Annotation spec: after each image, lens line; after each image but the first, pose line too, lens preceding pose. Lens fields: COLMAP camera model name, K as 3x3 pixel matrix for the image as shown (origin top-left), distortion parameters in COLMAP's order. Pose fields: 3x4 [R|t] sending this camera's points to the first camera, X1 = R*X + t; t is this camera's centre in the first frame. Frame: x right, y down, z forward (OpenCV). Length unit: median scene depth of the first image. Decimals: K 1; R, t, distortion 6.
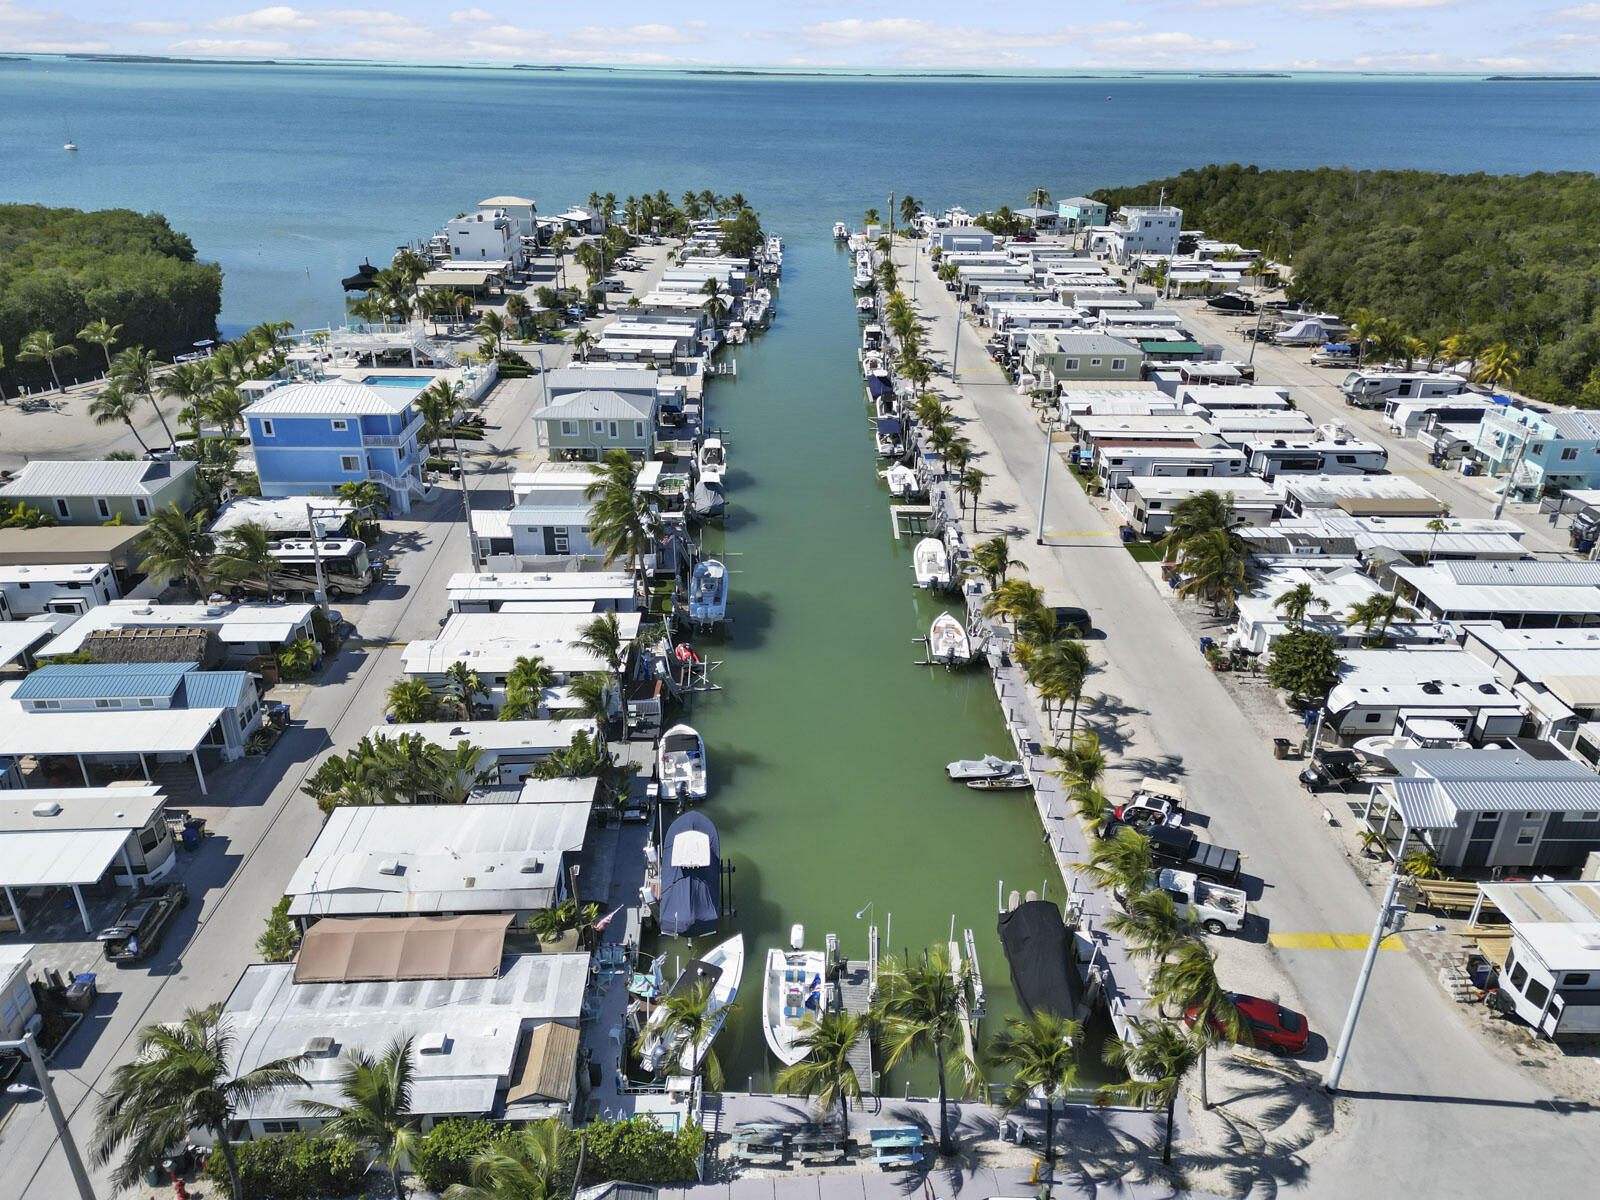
lens RADIAL K [[1116.1, 0, 800.0], [0, 1116.1, 600.0], [0, 0, 1]] dist [0.078789, -0.066241]
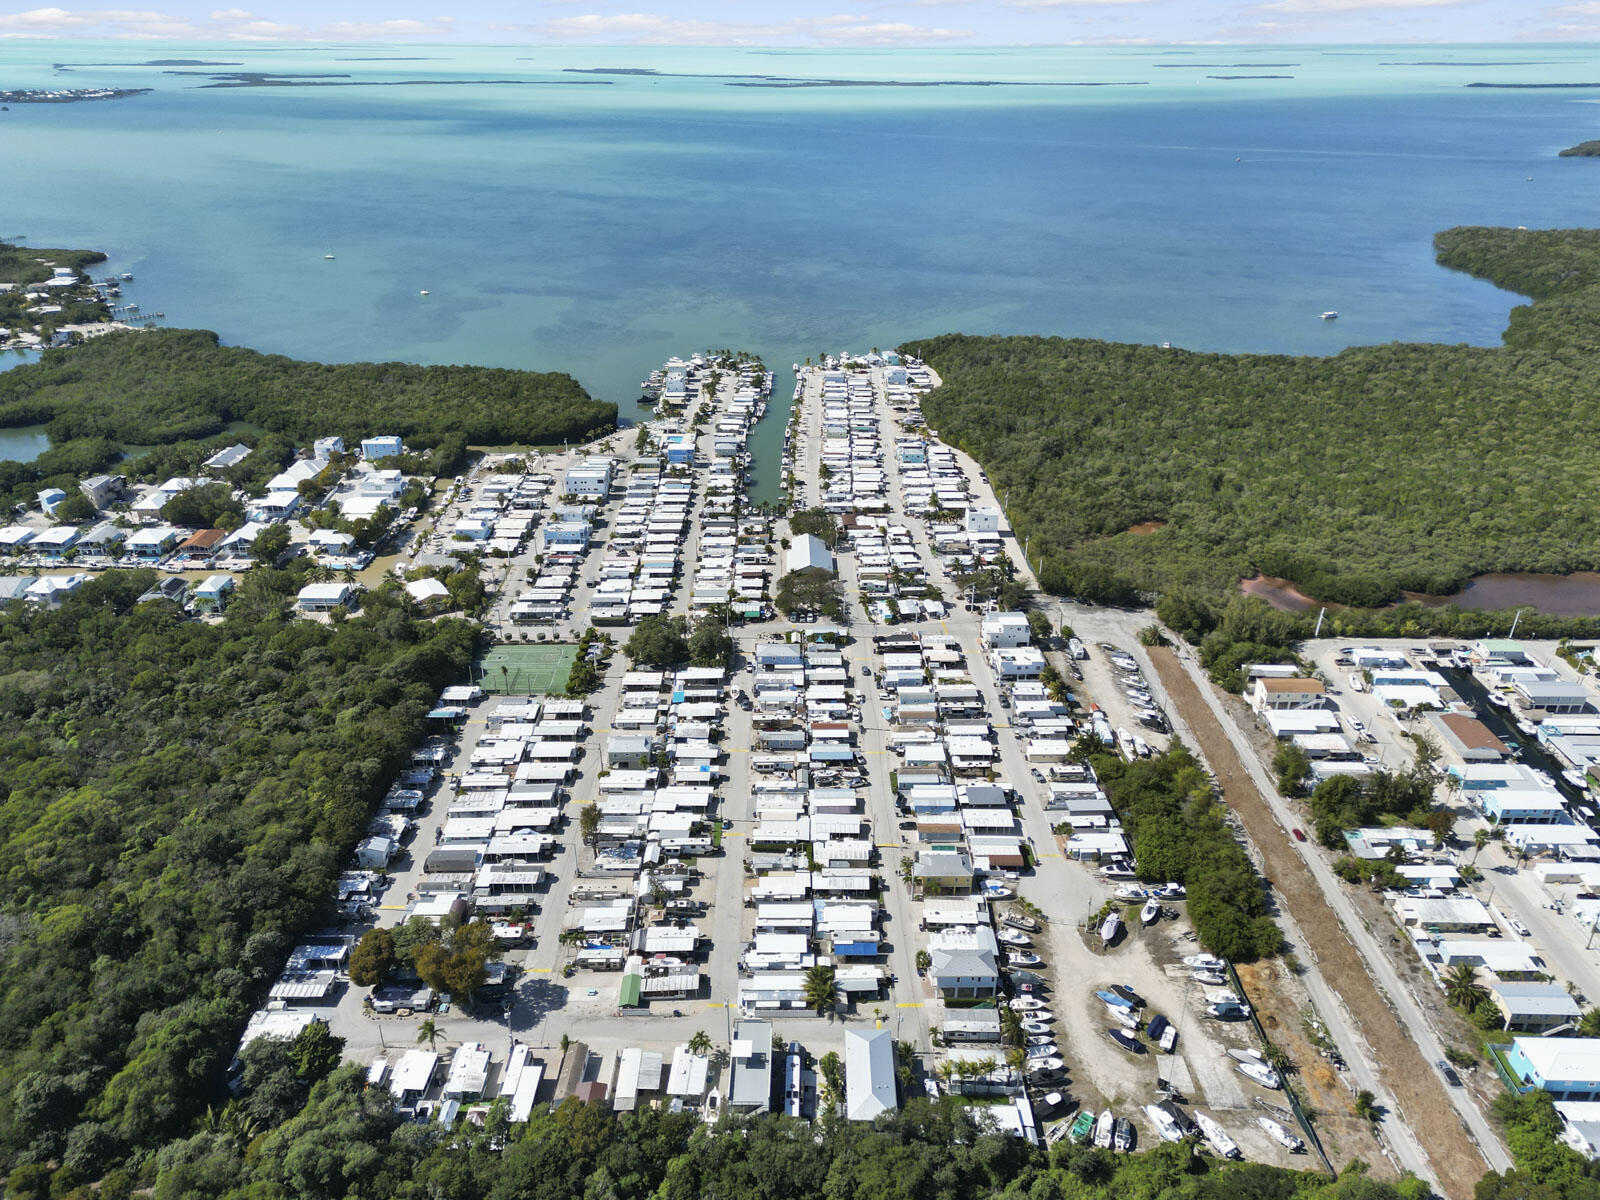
lens RADIAL K [[1116.1, 0, 800.0], [0, 1116.1, 600.0], [0, 0, 1]] dist [0.078789, -0.066241]
pose [[0.999595, 0.005634, -0.027888, 0.244212], [-0.005104, 0.999805, 0.019055, 0.346066], [0.027990, -0.018905, 0.999429, -3.302165]]
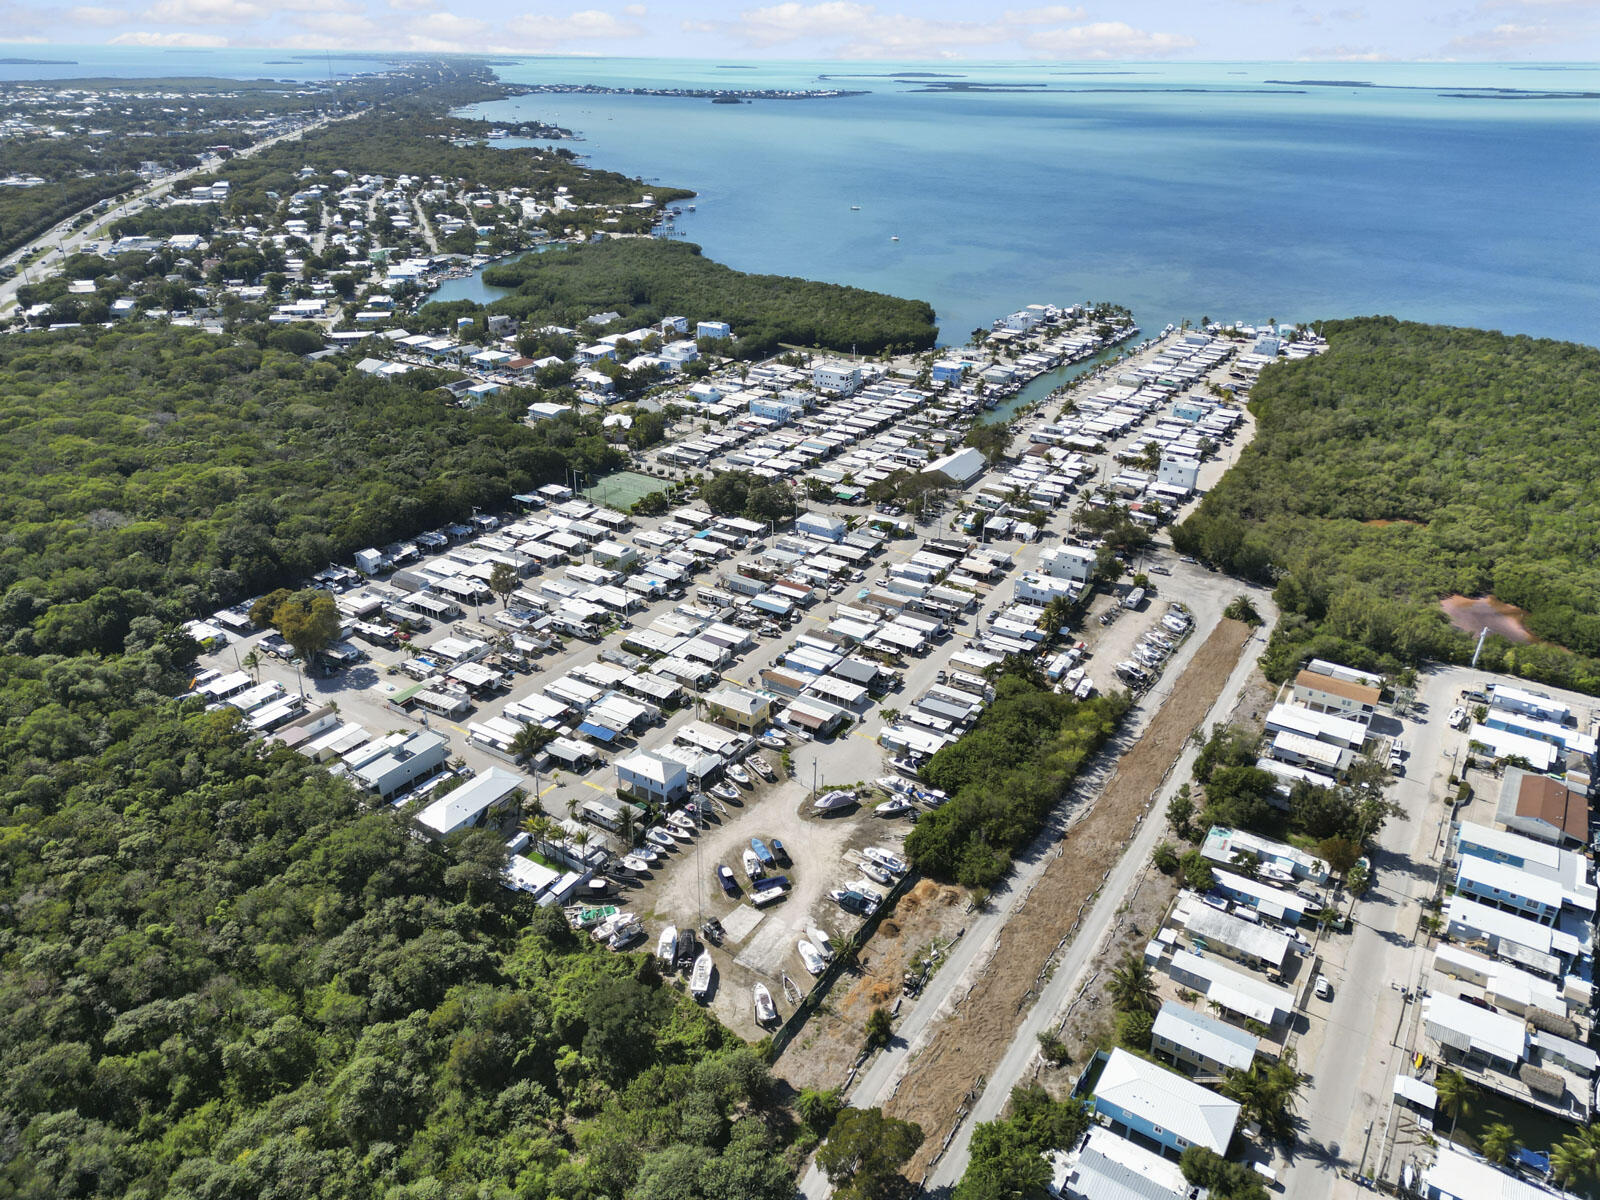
lens RADIAL K [[1116.1, 0, 800.0], [0, 1116.1, 600.0], [0, 0, 1]] dist [0.078789, -0.066241]
pose [[0.824783, 0.245624, -0.509315, 1.502887], [-0.245259, 0.966987, 0.069170, 0.532647], [0.509491, 0.067864, 0.857796, -2.905960]]
